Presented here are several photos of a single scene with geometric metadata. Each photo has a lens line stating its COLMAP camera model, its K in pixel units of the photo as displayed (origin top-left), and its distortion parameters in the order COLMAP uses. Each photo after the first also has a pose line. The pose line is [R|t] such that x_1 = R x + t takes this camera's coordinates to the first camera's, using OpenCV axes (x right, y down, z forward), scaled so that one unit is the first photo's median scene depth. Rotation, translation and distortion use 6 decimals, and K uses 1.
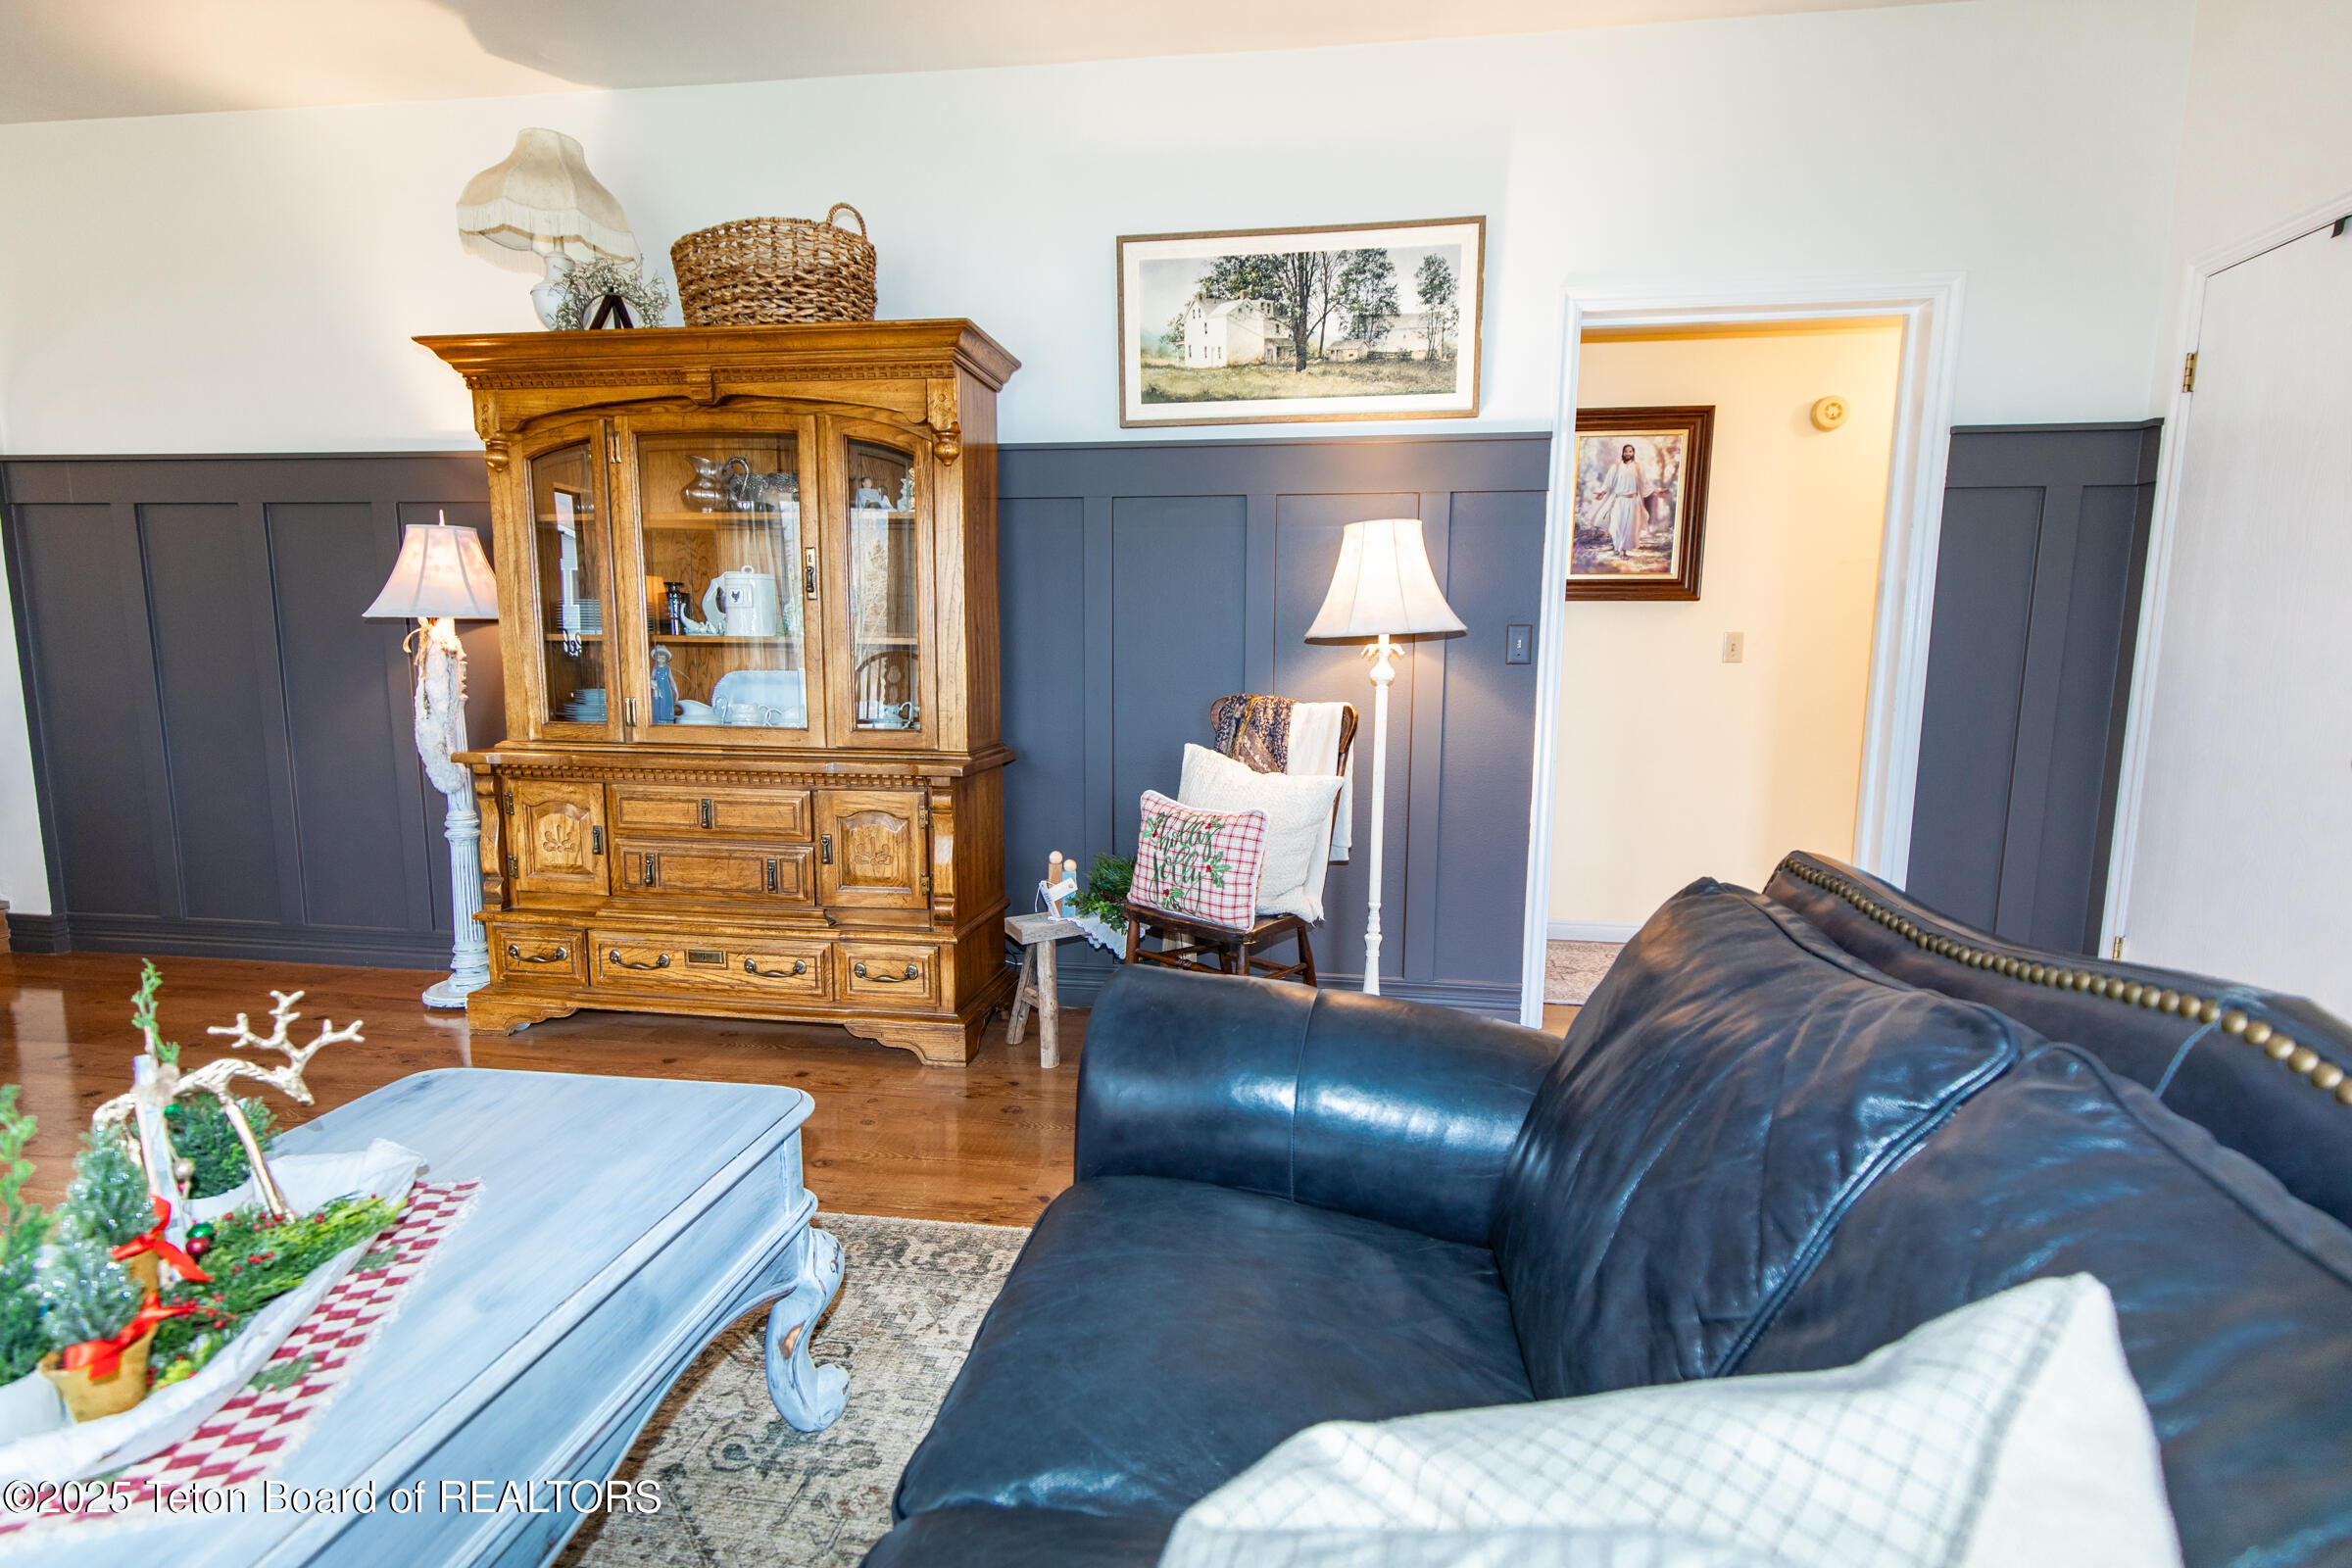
lens RADIAL K [[1108.7, 0, 1180.6], [0, 1108.7, 786.7], [0, 0, 1]] dist [0.006492, -0.000500]
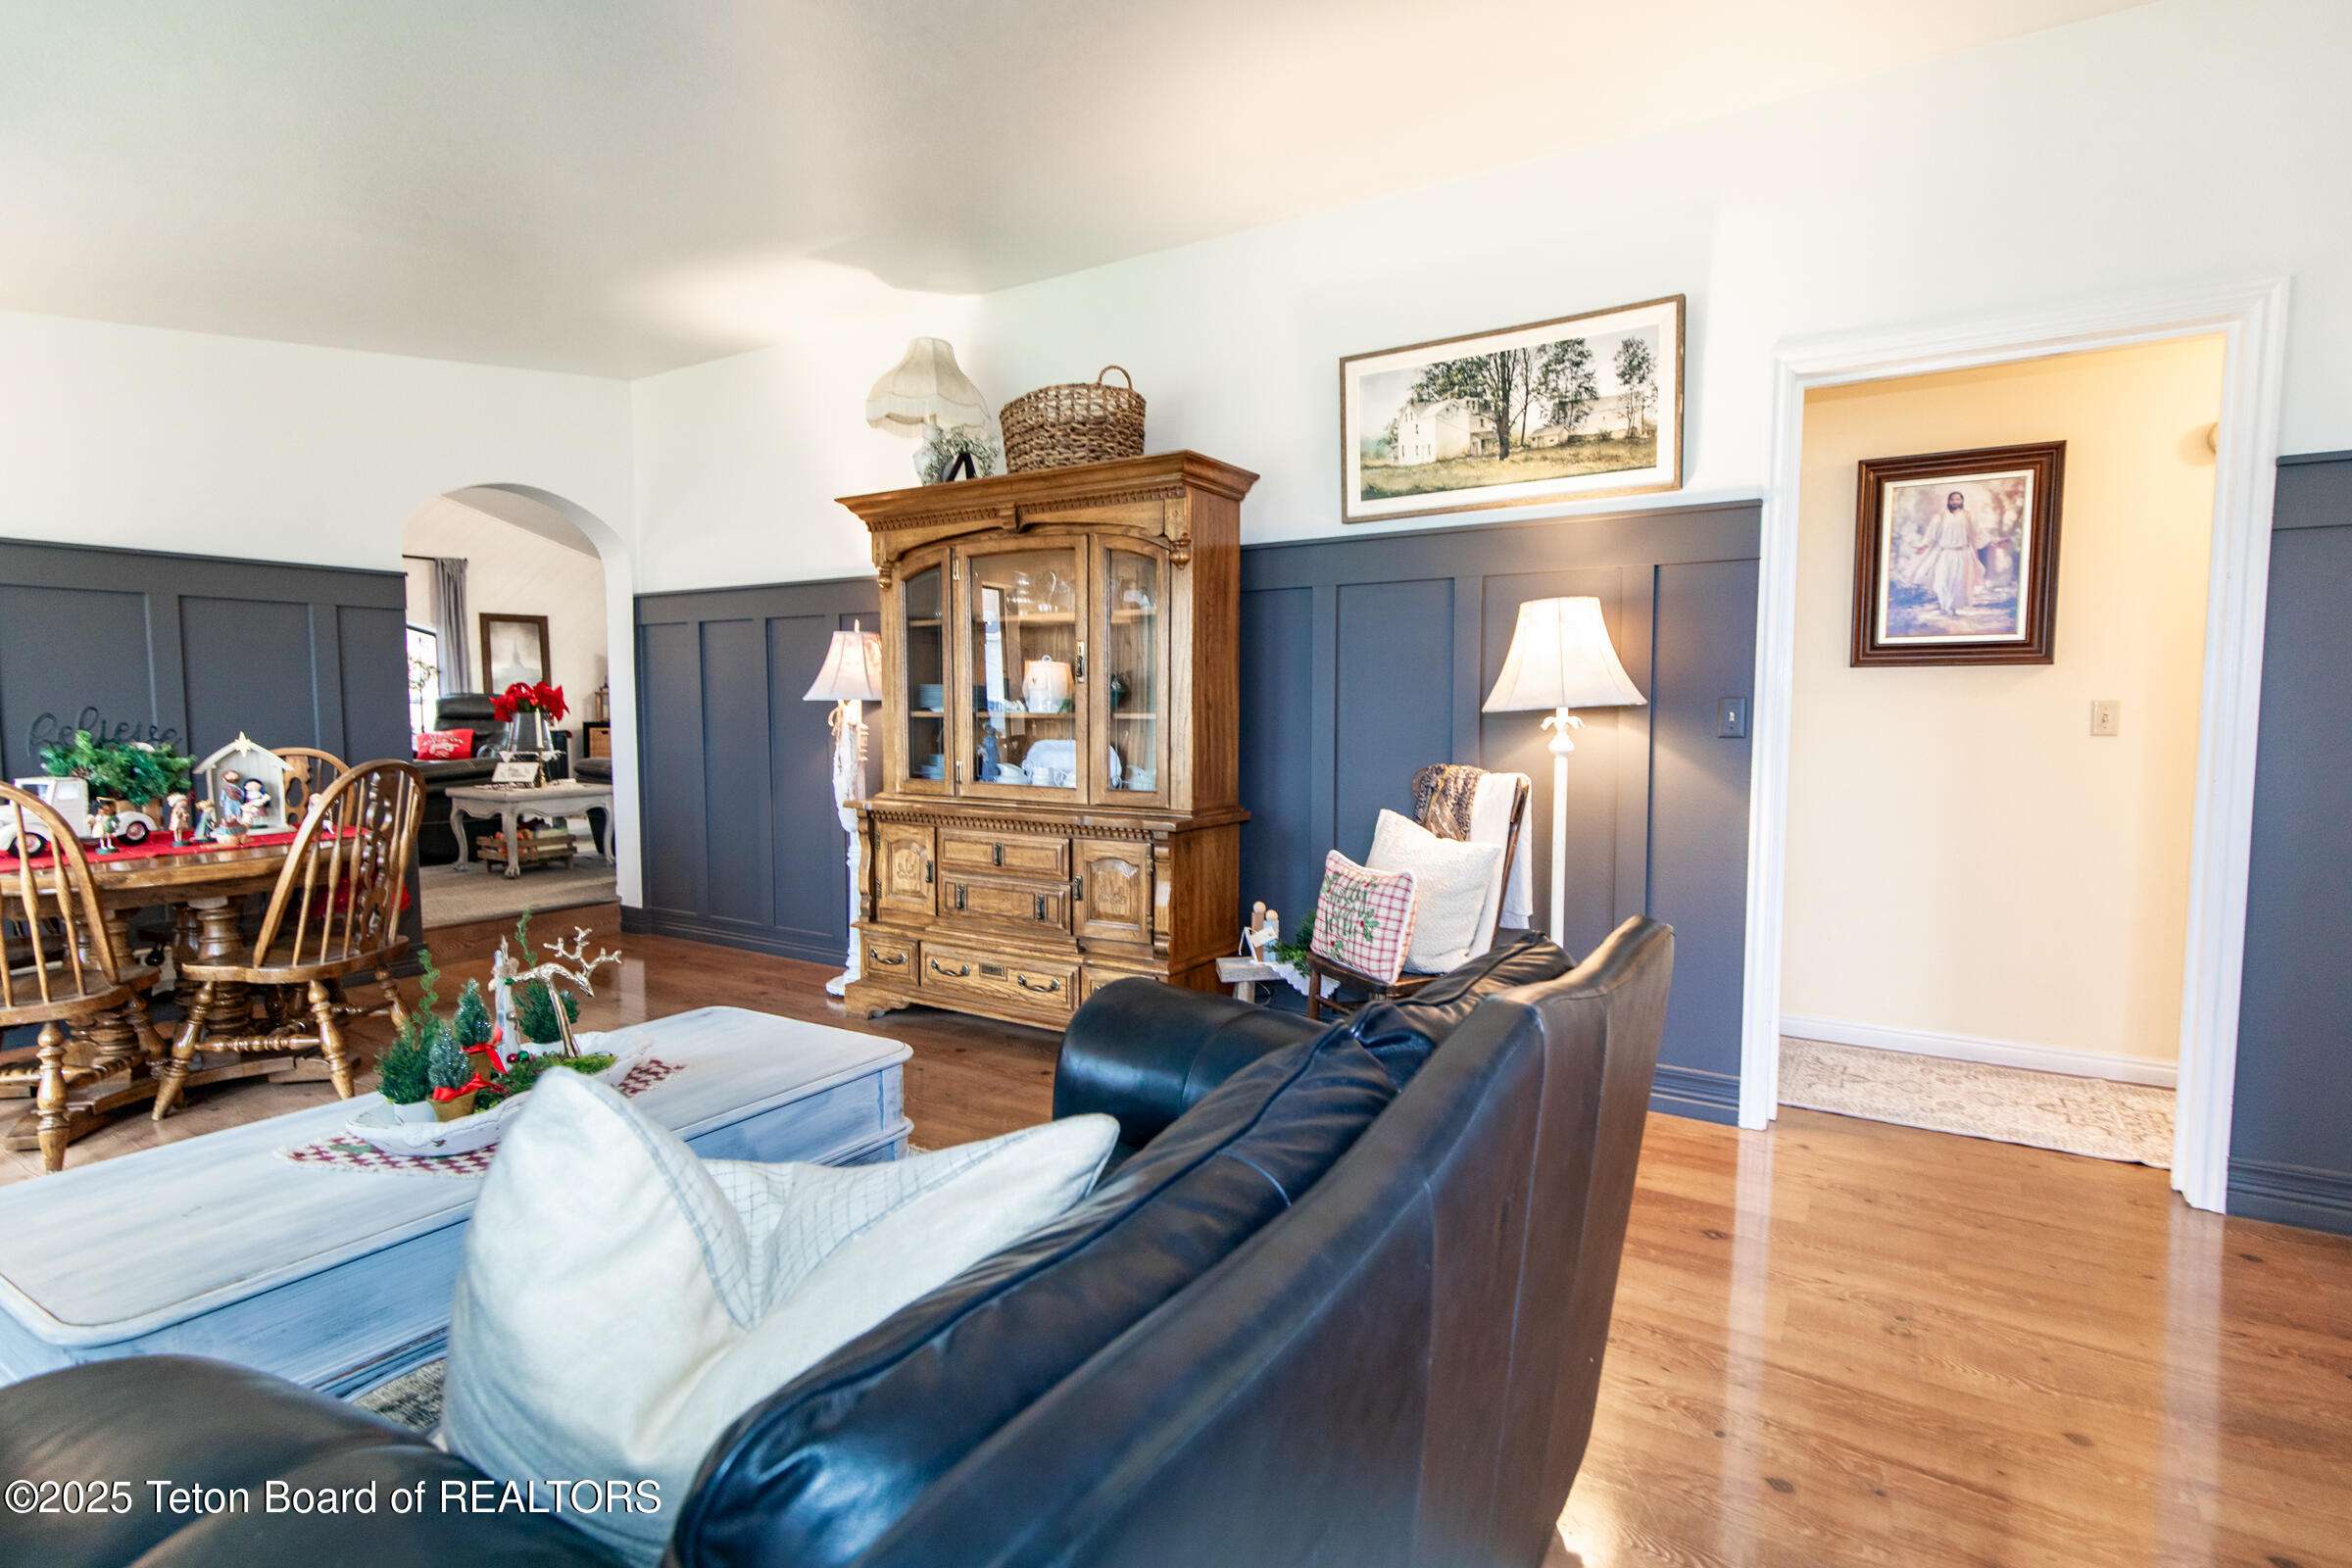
lens RADIAL K [[1139.4, 0, 1176.0], [0, 1139.4, 784.0], [0, 0, 1]] dist [0.006227, 0.000067]
pose [[0.913400, 0.020808, -0.406530, 0.274706], [-0.046768, 0.997444, -0.054024, 0.005354], [0.404367, 0.068358, 0.912039, -0.093216]]
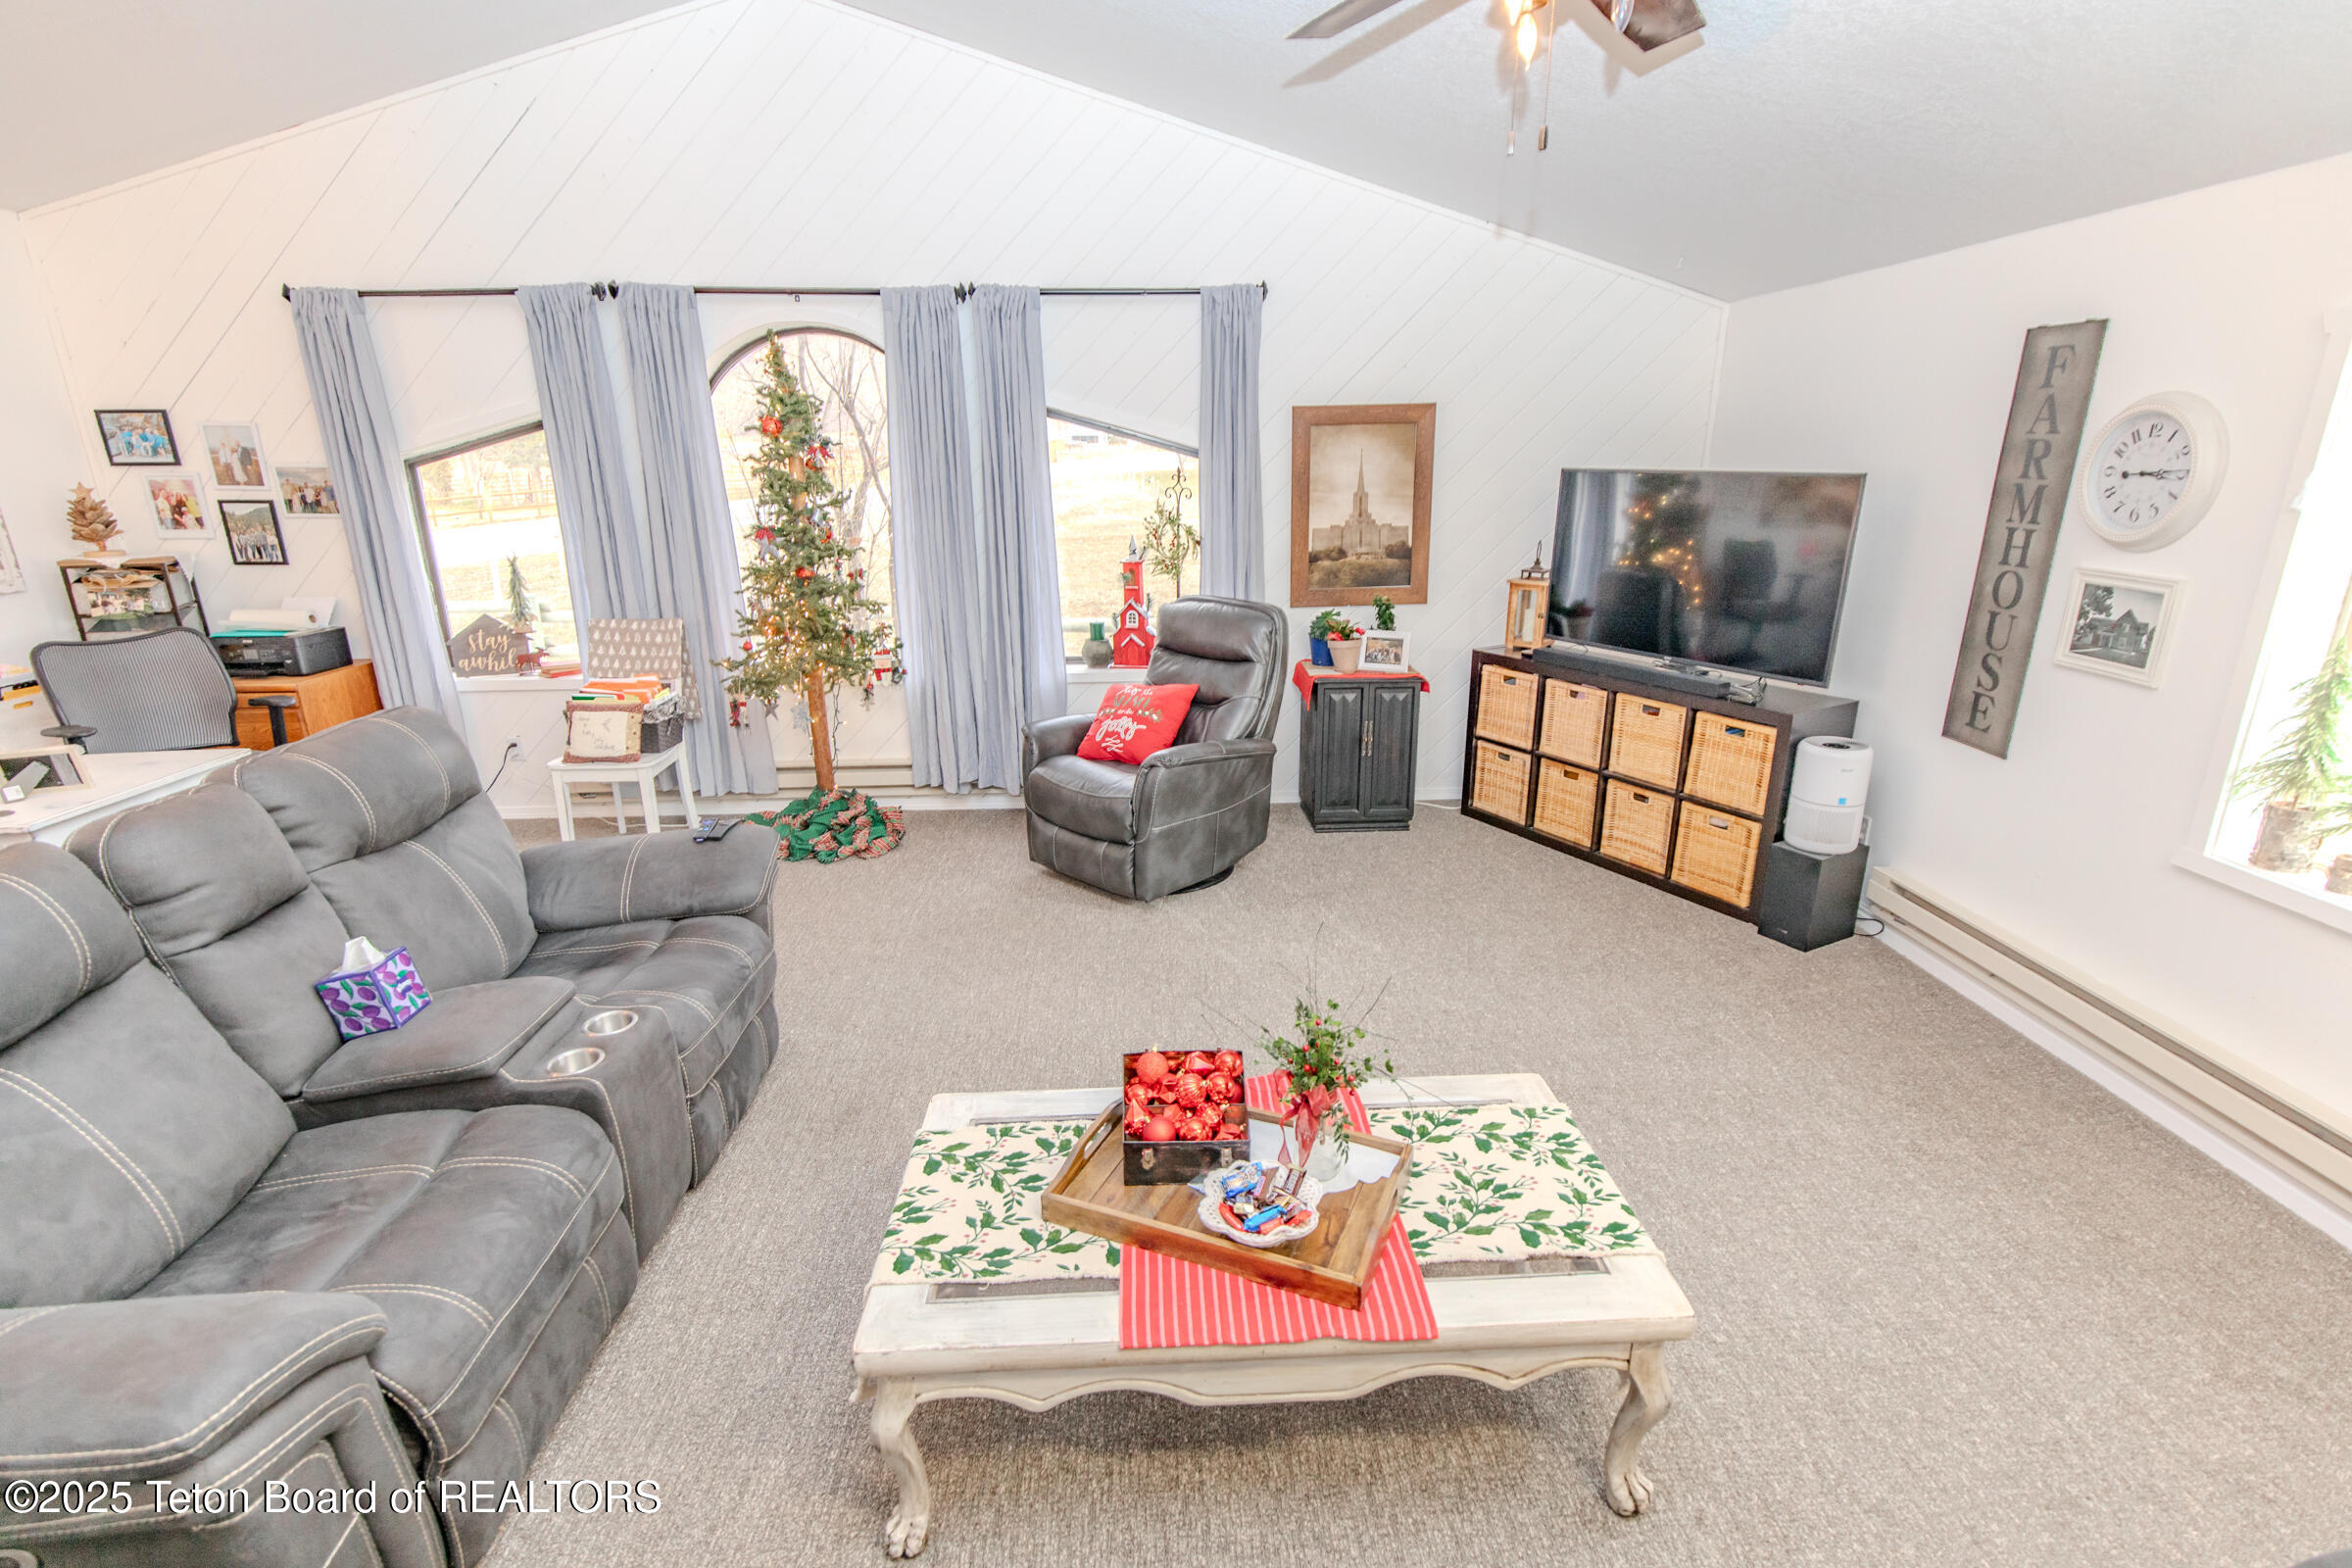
lens RADIAL K [[1083.3, 0, 1195.2], [0, 1083.3, 778.6], [0, 0, 1]] dist [0.004096, -0.001076]
pose [[0.202831, 0.277515, -0.939066, -1.725575], [-0.123185, 0.958613, 0.256684, -0.526412], [0.971435, 0.063616, 0.228622, 1.930017]]
